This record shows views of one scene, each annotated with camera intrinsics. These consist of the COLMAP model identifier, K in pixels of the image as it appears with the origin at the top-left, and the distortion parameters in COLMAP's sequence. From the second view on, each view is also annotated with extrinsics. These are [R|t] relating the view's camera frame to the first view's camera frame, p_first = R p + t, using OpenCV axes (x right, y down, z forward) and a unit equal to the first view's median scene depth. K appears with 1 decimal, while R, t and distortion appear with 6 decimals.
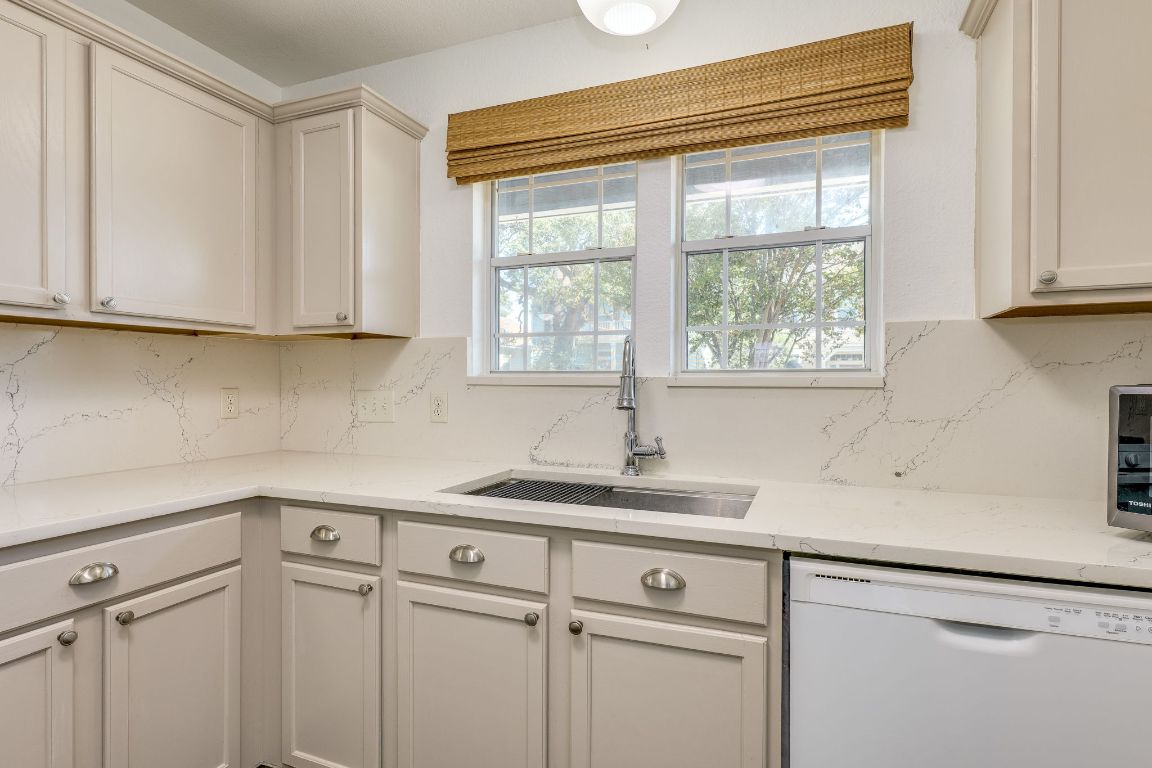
lens RADIAL K [[511.1, 0, 606.5], [0, 511.1, 382.7], [0, 0, 1]] dist [-0.003916, -0.000552]
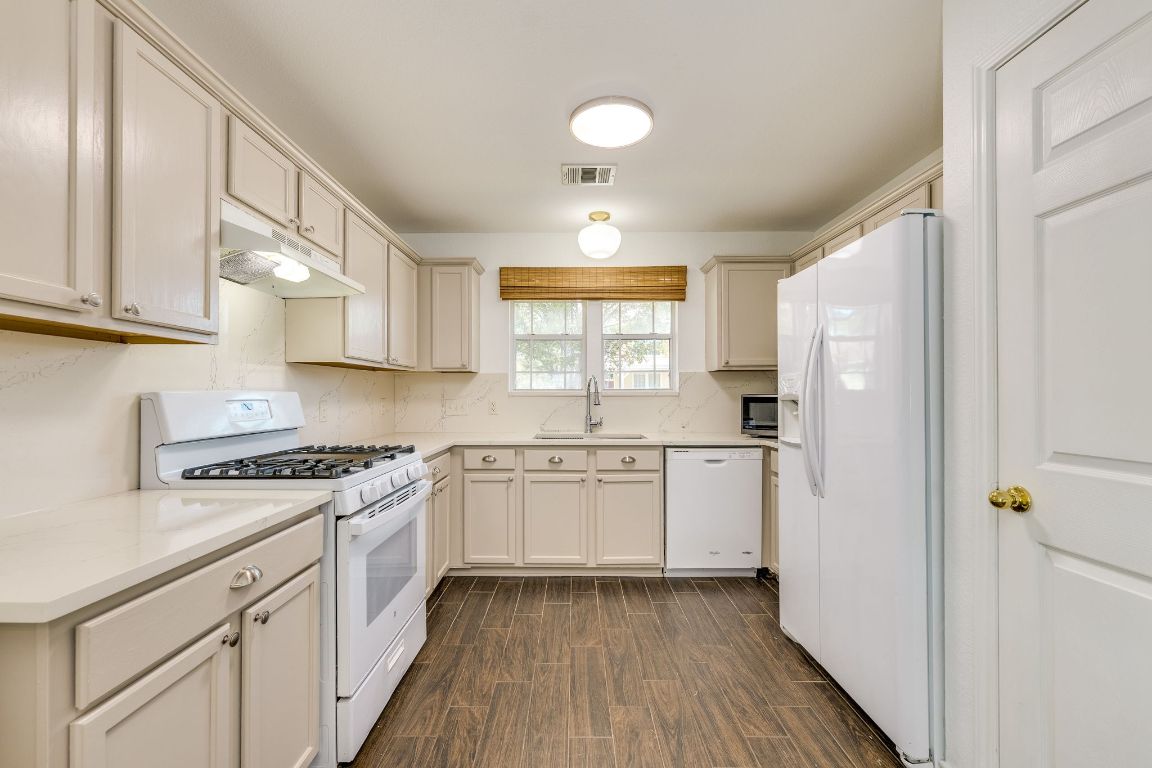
lens RADIAL K [[461.3, 0, 576.0], [0, 461.3, 384.0], [0, 0, 1]] dist [-0.001433, -0.000185]
pose [[0.912337, 0.005369, 0.409405, -1.037415], [0.004320, 0.999732, -0.022739, -0.000557], [-0.409417, 0.022514, 0.912069, -1.100753]]
